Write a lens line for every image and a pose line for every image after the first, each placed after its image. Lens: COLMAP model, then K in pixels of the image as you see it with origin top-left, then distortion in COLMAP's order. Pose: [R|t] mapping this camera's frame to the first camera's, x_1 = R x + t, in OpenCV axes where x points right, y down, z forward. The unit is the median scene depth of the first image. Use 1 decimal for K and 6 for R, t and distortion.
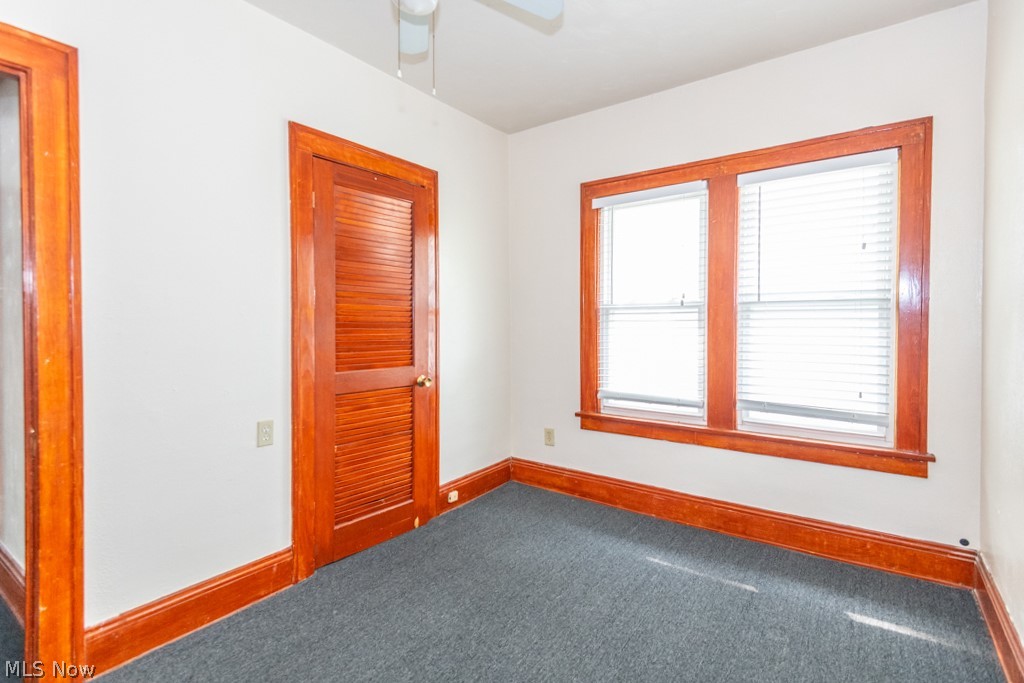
lens RADIAL K [[490.8, 0, 510.9], [0, 490.8, 328.0], [0, 0, 1]] dist [0.000397, 0.000037]
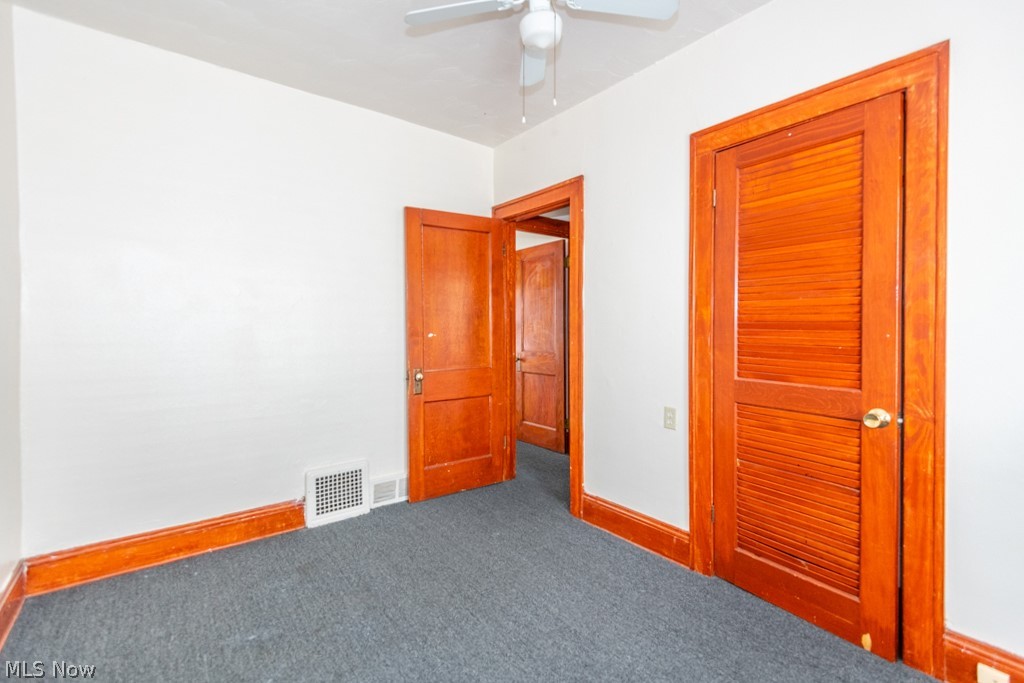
lens RADIAL K [[466.4, 0, 506.0], [0, 466.4, 329.2], [0, 0, 1]] dist [-0.001615, -0.001704]
pose [[-0.307001, 0.008897, -0.951668, 0.580823], [-0.010767, 0.999860, 0.012821, -0.005089], [0.951648, 0.014183, -0.306862, 0.841979]]
